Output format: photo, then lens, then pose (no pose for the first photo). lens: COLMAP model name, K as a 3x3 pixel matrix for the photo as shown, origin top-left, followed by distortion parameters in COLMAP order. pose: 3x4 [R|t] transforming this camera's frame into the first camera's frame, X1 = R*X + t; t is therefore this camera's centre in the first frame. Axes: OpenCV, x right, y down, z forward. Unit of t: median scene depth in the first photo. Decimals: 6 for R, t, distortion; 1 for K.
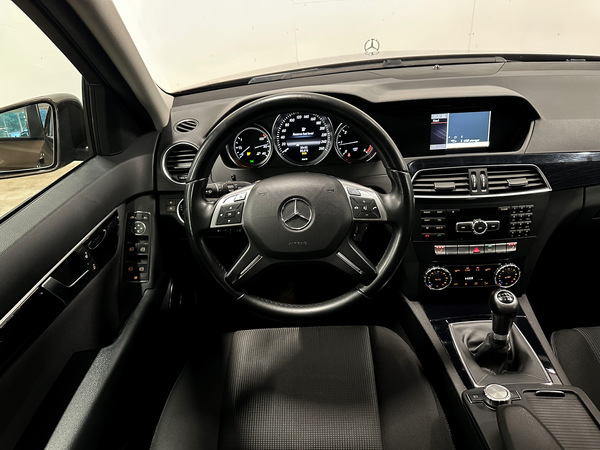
lens RADIAL K [[424.3, 0, 300.0], [0, 424.3, 225.0], [0, 0, 1]] dist [0.063235, -0.116159]
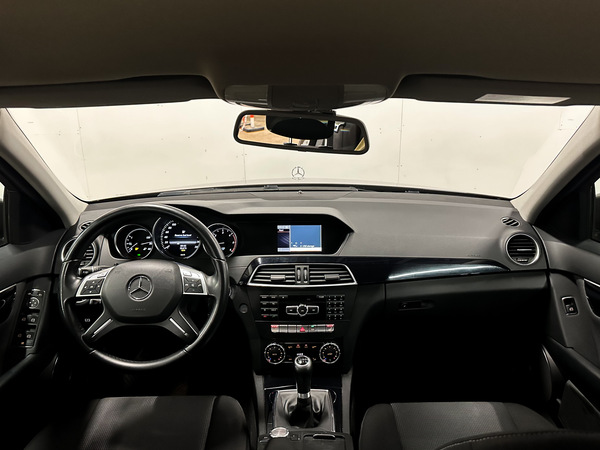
lens RADIAL K [[451.1, 0, 300.0], [0, 451.1, 225.0], [0, 0, 1]] dist [0.117847, -0.195330]
pose [[0.998282, 0.046794, 0.035253, 0.344022], [-0.035804, 0.963552, -0.265115, 0.117475], [-0.046374, 0.263398, 0.963572, -0.381371]]
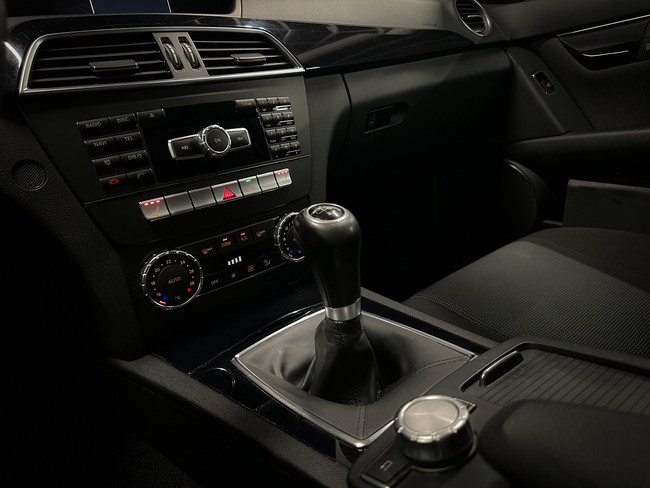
lens RADIAL K [[459.7, 0, 325.0], [0, 459.7, 244.0], [0, 0, 1]] dist [0.063235, -0.116159]
pose [[0.748962, -0.223871, 0.623648, 0.156808], [0.379607, 0.916400, -0.126925, 0.220238], [-0.543096, 0.331803, 0.771332, 0.557439]]
